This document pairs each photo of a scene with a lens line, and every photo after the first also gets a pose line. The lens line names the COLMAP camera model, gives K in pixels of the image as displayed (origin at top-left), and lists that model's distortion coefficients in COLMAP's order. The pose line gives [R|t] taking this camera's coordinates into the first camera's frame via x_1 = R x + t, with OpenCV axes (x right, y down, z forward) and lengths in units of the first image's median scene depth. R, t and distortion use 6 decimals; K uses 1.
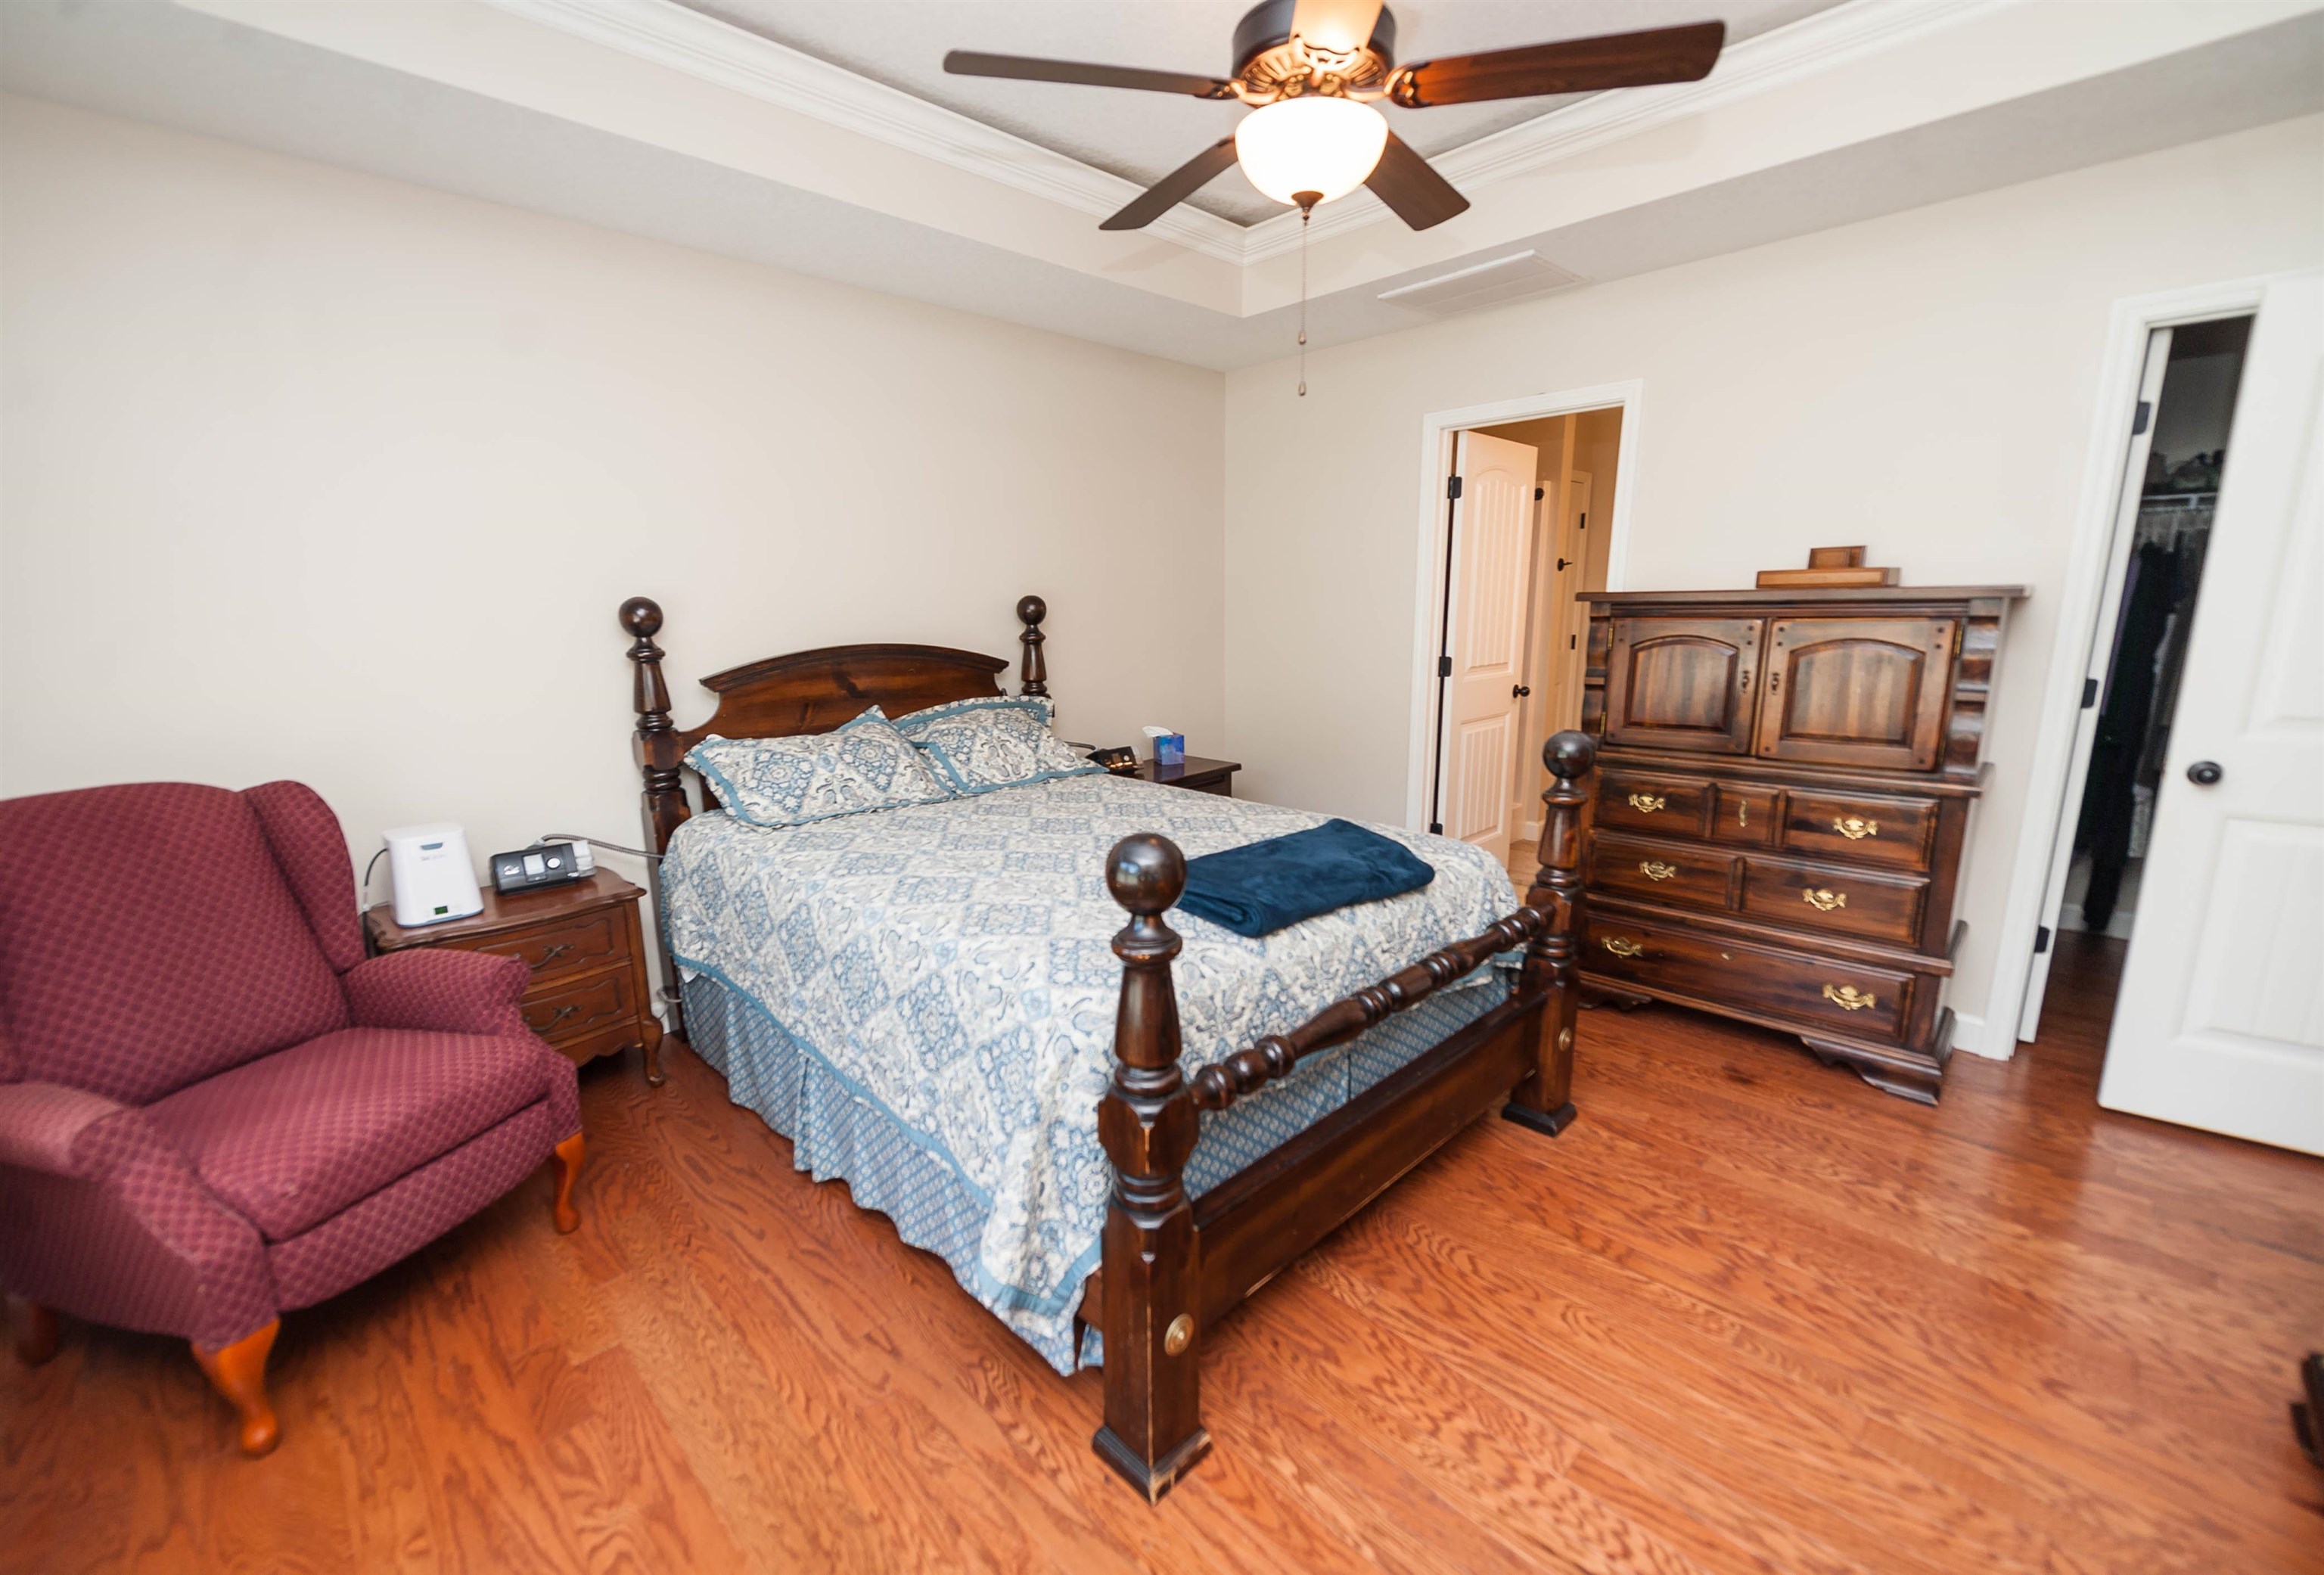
lens RADIAL K [[946.9, 0, 1154.1], [0, 946.9, 789.3], [0, 0, 1]] dist [0.001051, 0.000025]
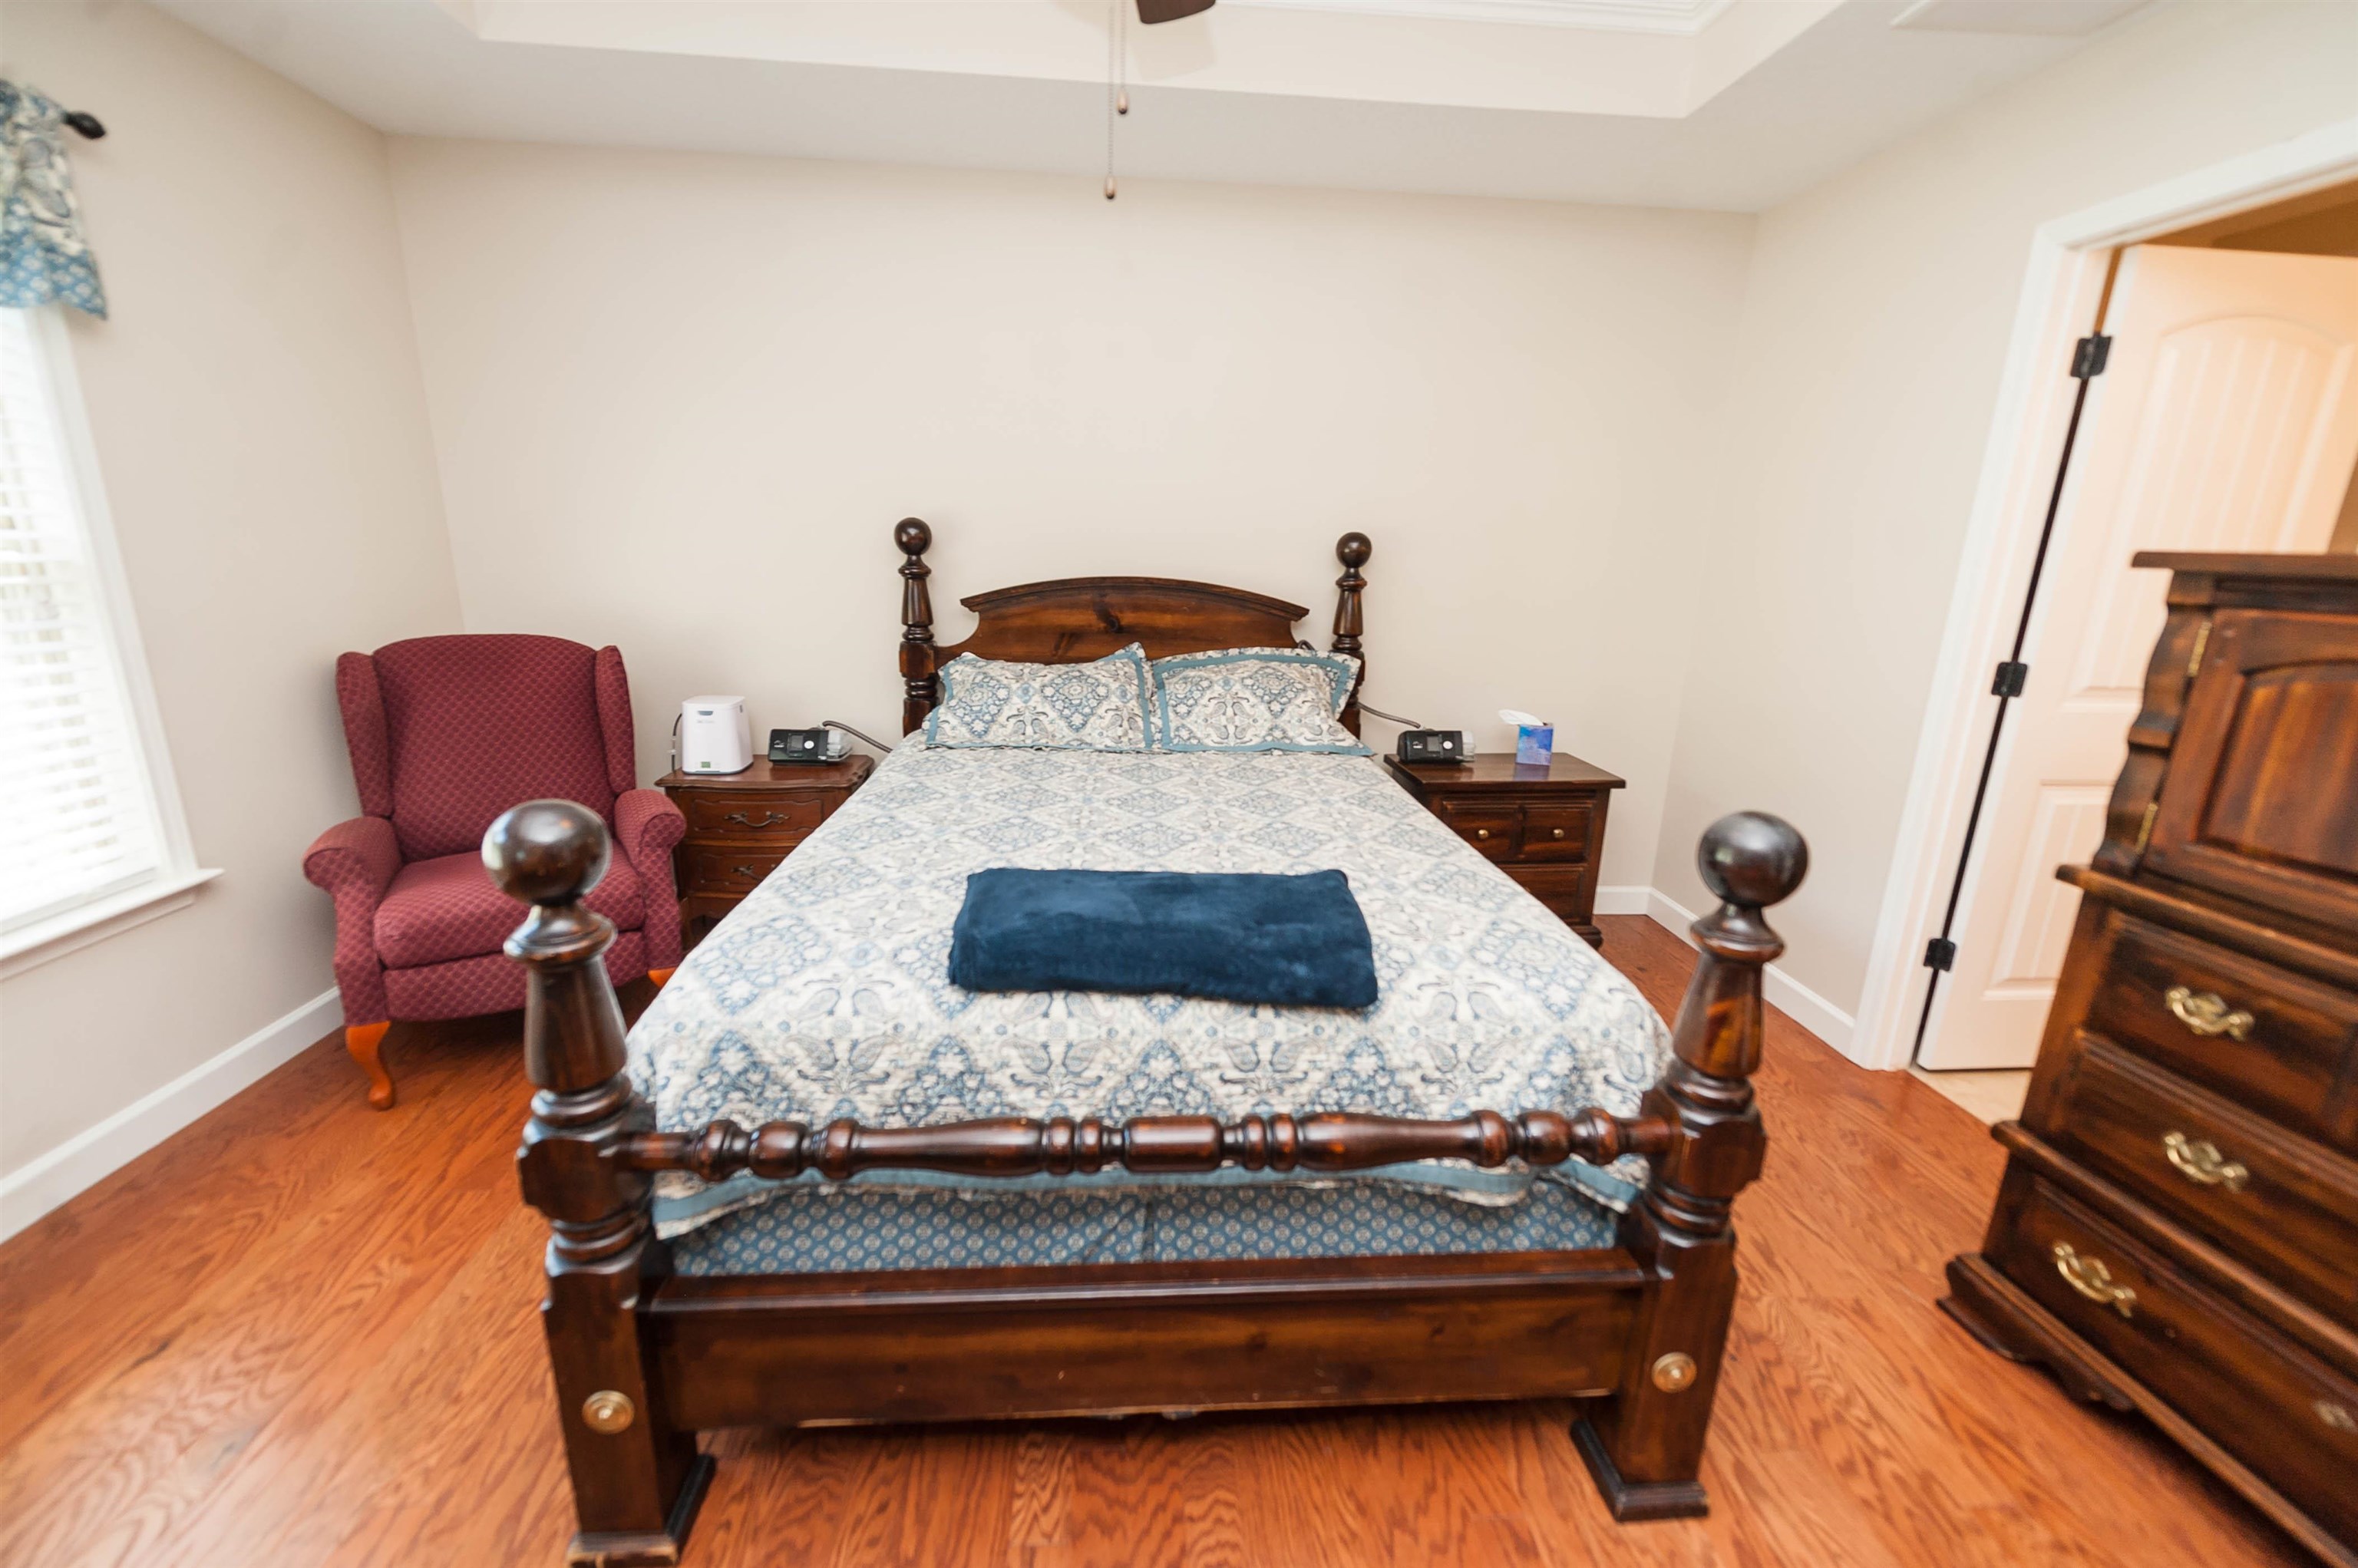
lens RADIAL K [[953.3, 0, 1176.2], [0, 953.3, 796.1], [0, 0, 1]] dist [0.002321, -0.000416]
pose [[0.766624, 0.198227, -0.610733, 0.399034], [-0.163177, 0.980072, 0.113276, -0.060529], [0.621017, 0.012817, 0.783693, 0.323484]]
